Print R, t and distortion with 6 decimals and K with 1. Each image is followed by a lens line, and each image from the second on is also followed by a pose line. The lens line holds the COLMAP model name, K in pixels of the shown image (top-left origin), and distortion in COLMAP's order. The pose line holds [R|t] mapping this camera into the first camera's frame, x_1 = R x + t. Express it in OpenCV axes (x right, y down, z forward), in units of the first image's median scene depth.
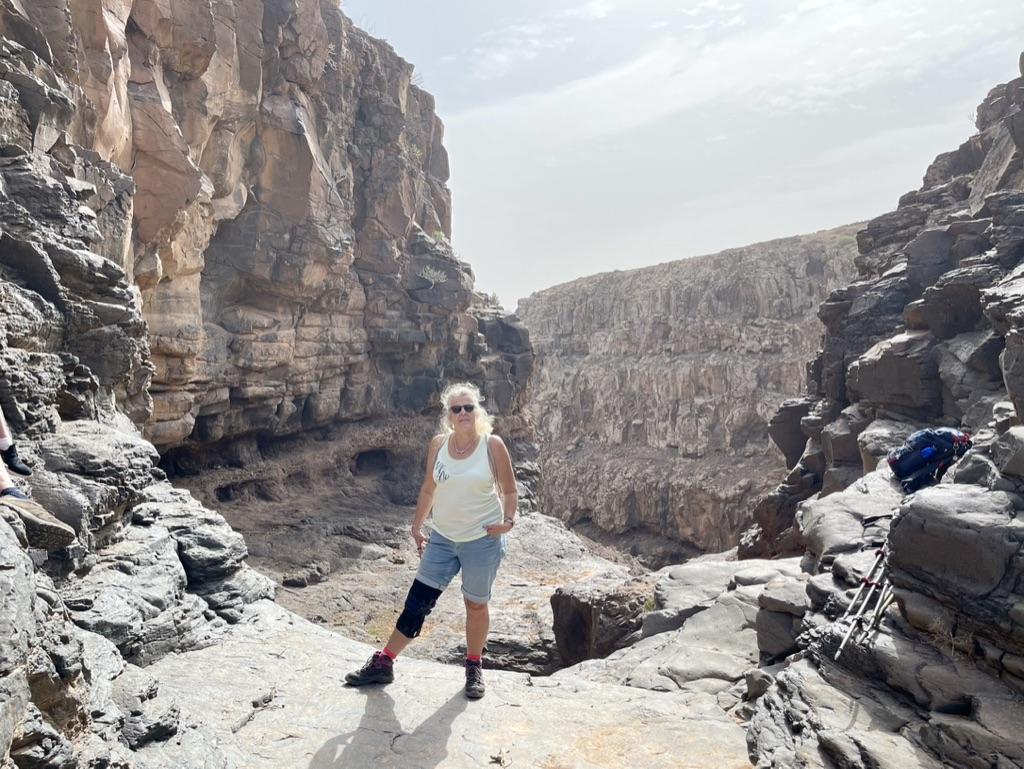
lens RADIAL K [[838.3, 0, 512.0], [0, 838.3, 384.5], [0, 0, 1]] dist [0.077617, -0.105648]
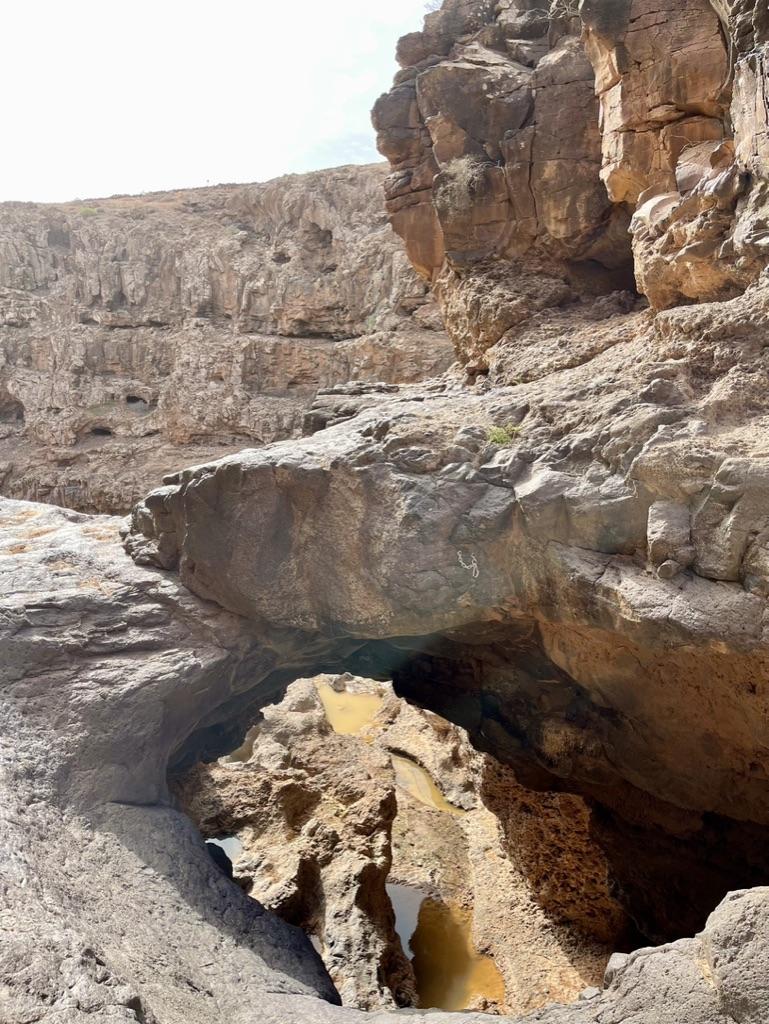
lens RADIAL K [[770.3, 0, 381.0], [0, 770.3, 507.1], [0, 0, 1]] dist [0.075110, -0.100589]
pose [[0.709776, -0.108980, 0.695947, -0.028983], [0.003411, 0.988480, 0.151310, 0.030092], [-0.704419, -0.105023, 0.701971, 0.089908]]
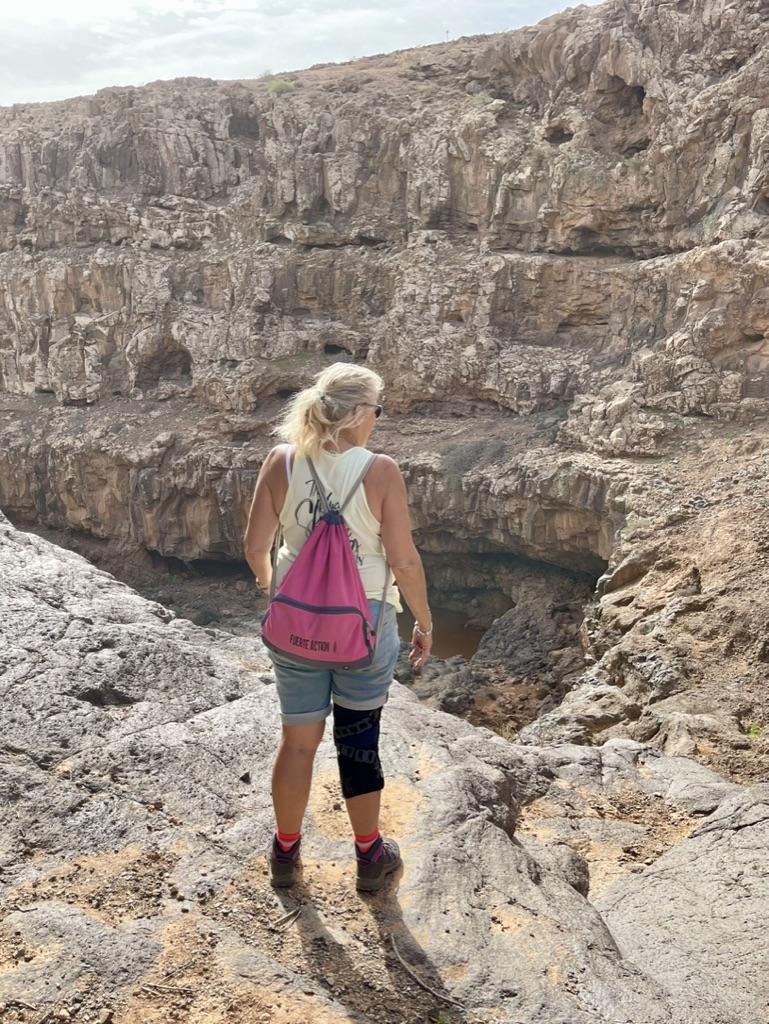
lens RADIAL K [[993.1, 0, 388.0], [0, 993.1, 523.8], [0, 0, 1]] dist [0.041642, -0.012123]
pose [[0.850217, -0.094969, 0.517796, 0.003213], [-0.002699, 0.982794, 0.184686, 0.032078], [-0.526426, -0.158420, 0.835332, 0.193827]]
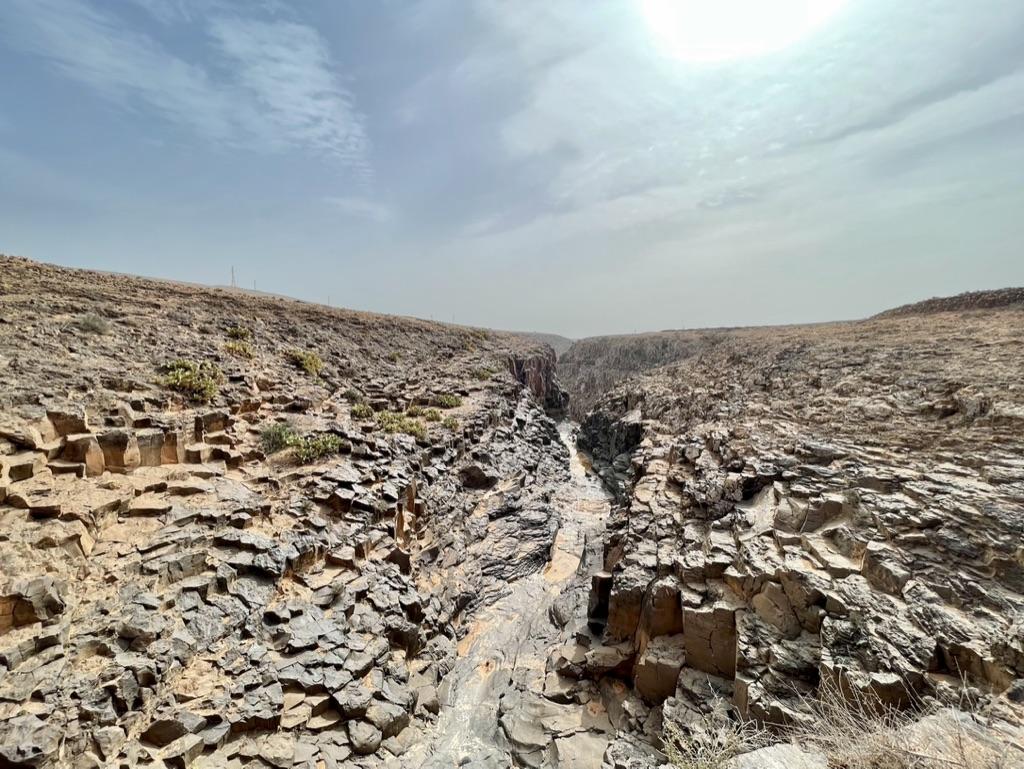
lens RADIAL K [[414.4, 0, 513.9], [0, 414.4, 381.7], [0, 0, 1]] dist [-0.000136, -0.000407]
pose [[0.989949, 0.042613, -0.134852, 0.007741], [-0.030240, 0.995253, 0.092509, -0.135148], [0.138154, -0.087502, 0.986538, -0.660366]]
